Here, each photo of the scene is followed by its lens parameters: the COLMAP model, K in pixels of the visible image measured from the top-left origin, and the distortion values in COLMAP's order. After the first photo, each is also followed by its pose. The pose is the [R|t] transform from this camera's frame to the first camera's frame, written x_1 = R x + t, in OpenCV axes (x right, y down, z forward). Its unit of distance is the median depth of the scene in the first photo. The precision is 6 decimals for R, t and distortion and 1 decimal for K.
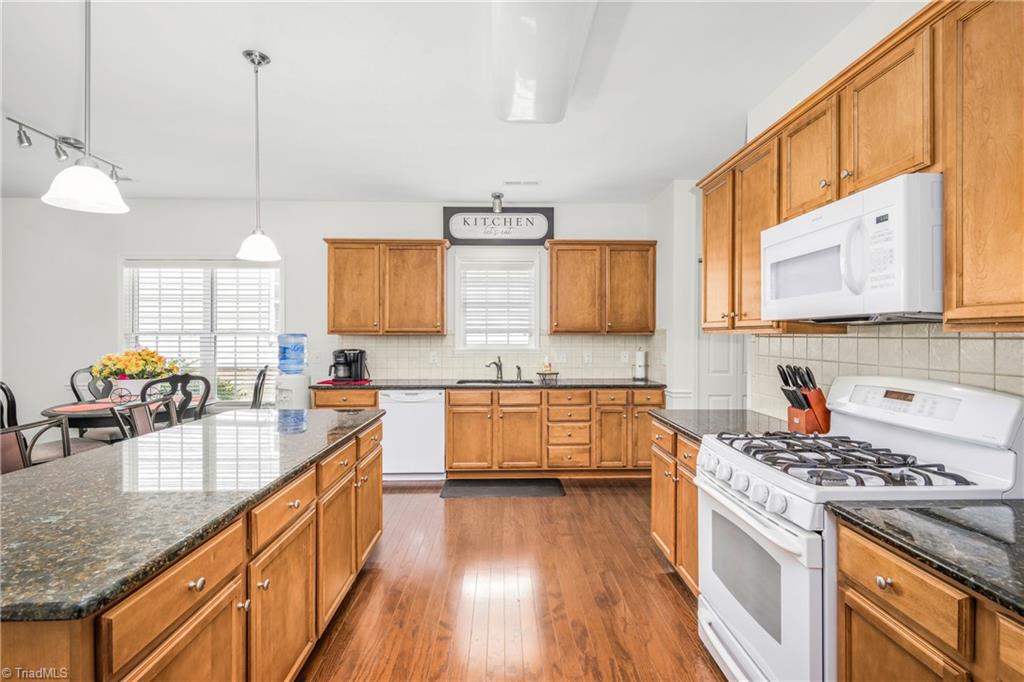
lens RADIAL K [[484.5, 0, 509.5], [0, 484.5, 336.3], [0, 0, 1]] dist [0.002896, -0.000868]
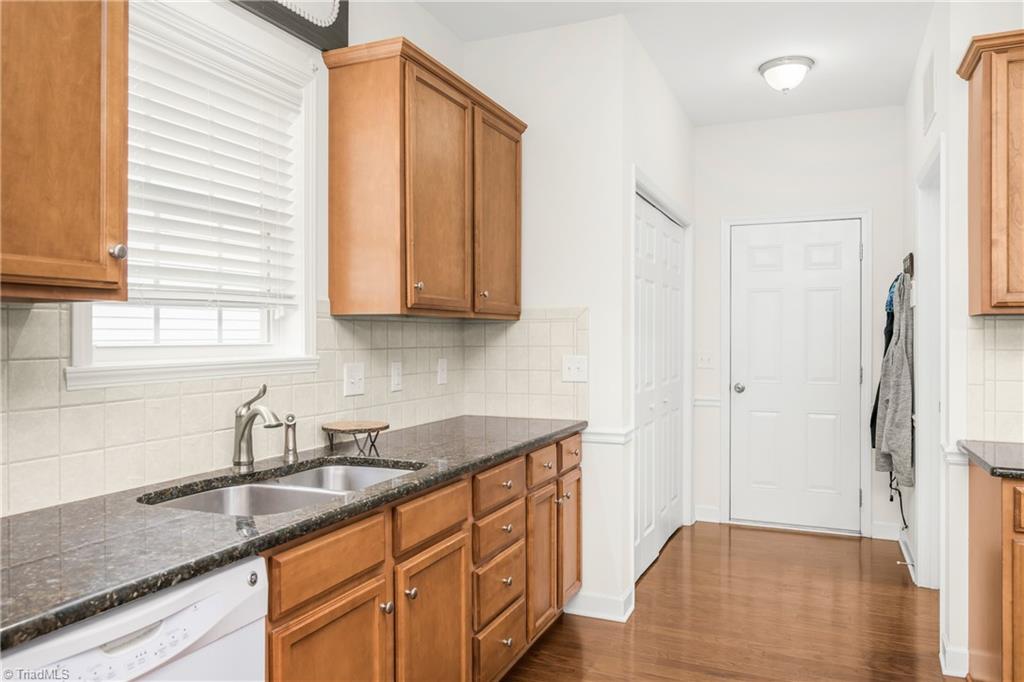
lens RADIAL K [[717.5, 0, 514.4], [0, 717.5, 337.2], [0, 0, 1]] dist [0.013362, 0.001966]
pose [[0.414447, -0.000550, 0.910073, -0.377951], [-0.005994, 0.999976, 0.003334, 0.011223], [-0.910054, -0.006837, 0.414434, 0.762519]]
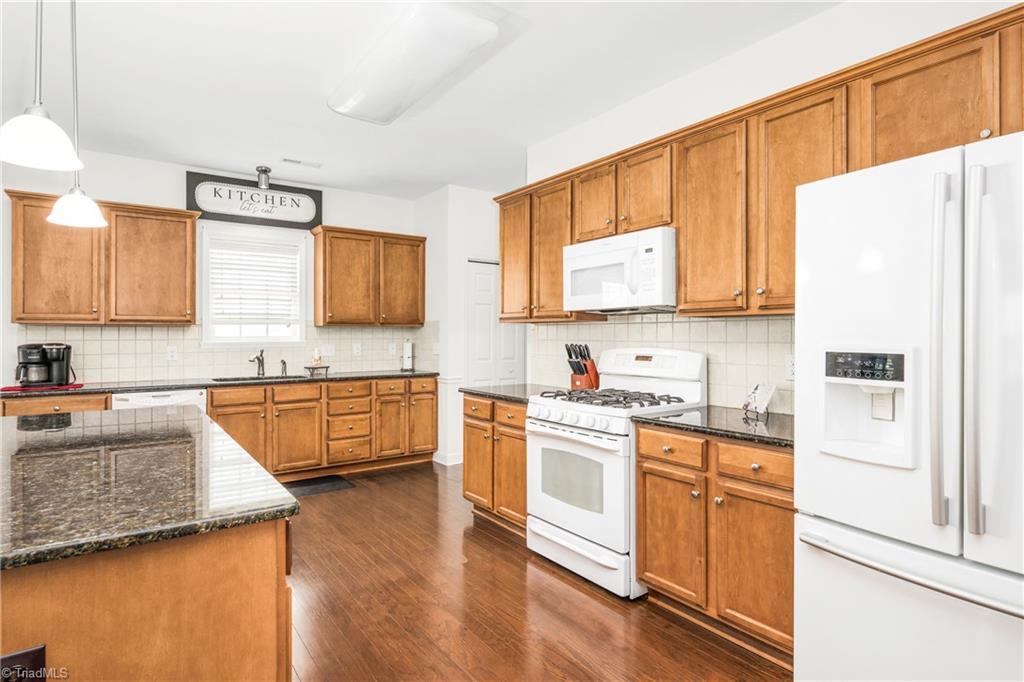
lens RADIAL K [[553.2, 0, 513.9], [0, 553.2, 339.6], [0, 0, 1]] dist [0.002884, -0.001445]
pose [[0.825055, -0.006958, 0.565009, -0.236142], [0.003401, 0.999967, 0.007348, 0.018043], [-0.565042, -0.004141, 0.825052, -0.109591]]
